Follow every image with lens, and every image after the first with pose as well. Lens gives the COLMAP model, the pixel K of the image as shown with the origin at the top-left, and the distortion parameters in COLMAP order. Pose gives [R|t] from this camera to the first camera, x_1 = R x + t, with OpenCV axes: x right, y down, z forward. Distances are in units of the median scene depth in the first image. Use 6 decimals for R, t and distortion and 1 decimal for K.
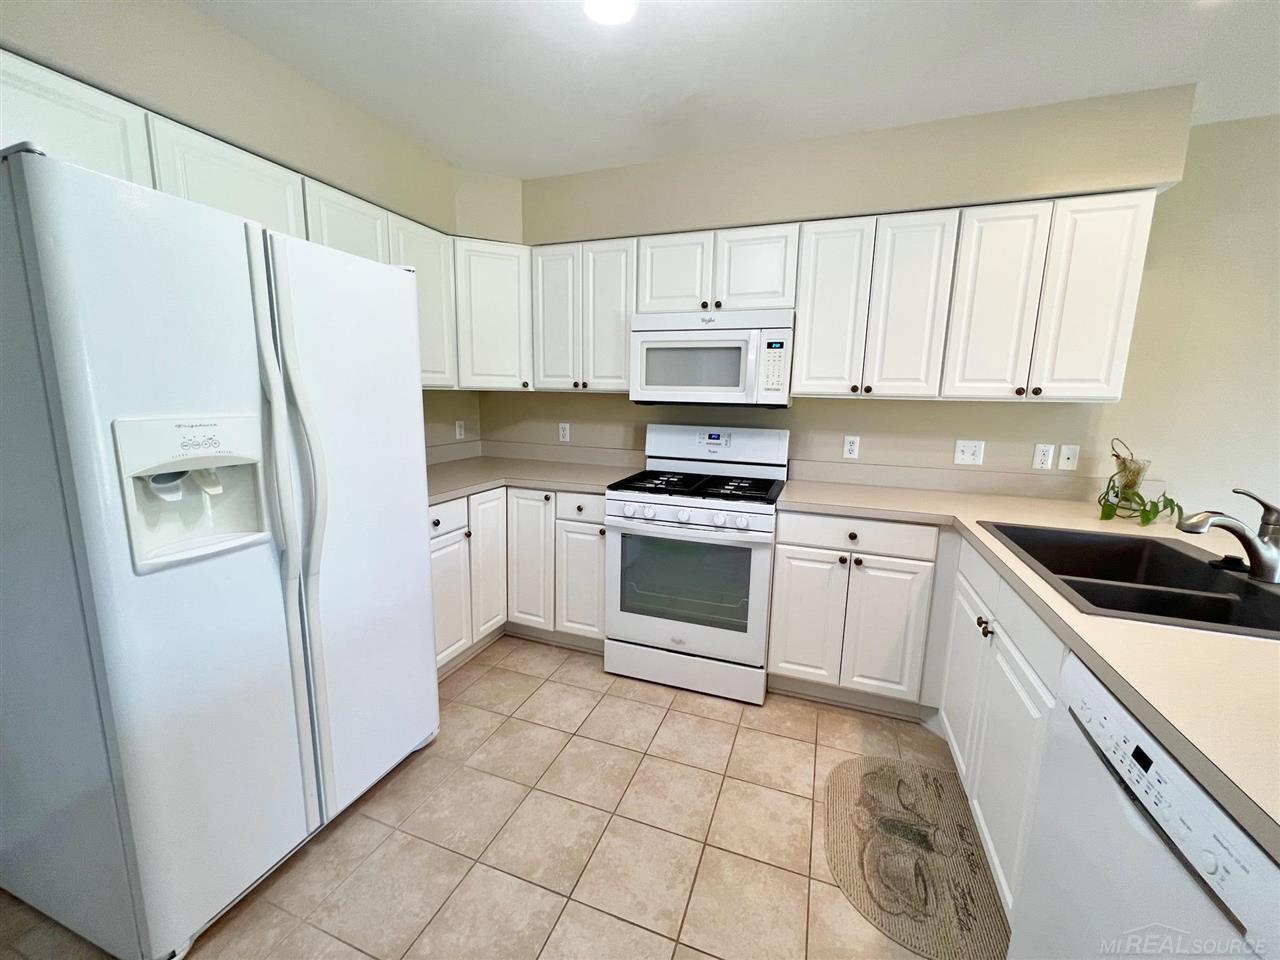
lens RADIAL K [[512.4, 0, 641.5], [0, 512.4, 480.9], [0, 0, 1]] dist [-0.000040, 0.000201]
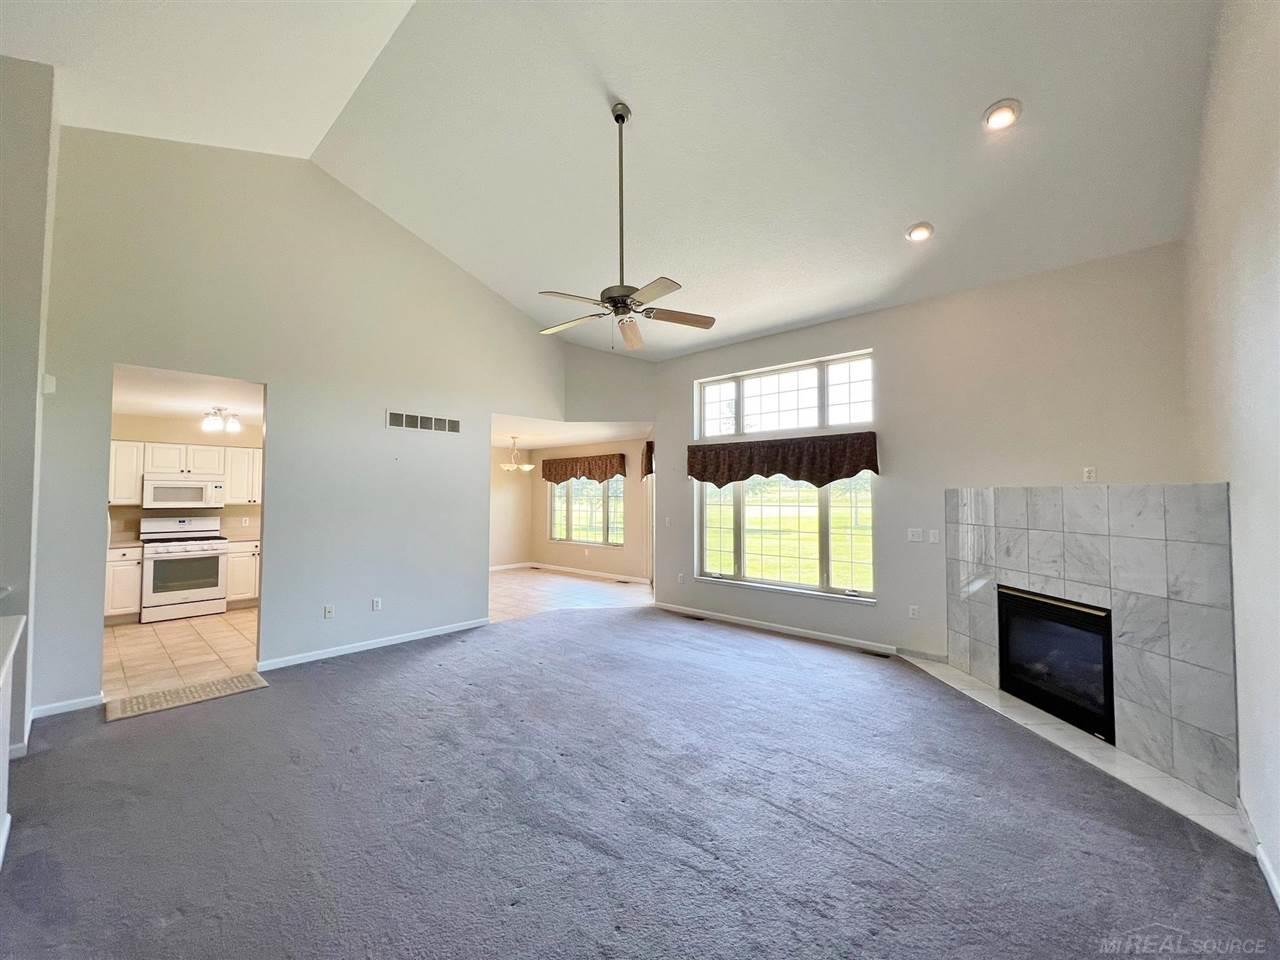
lens RADIAL K [[512.4, 0, 642.3], [0, 512.4, 479.4], [0, 0, 1]] dist [-0.000040, 0.000201]
pose [[0.374162, 0.009454, 0.927315, -1.466198], [0.160273, 0.984242, -0.074703, 0.280429], [-0.913408, 0.176575, 0.366751, -2.166189]]
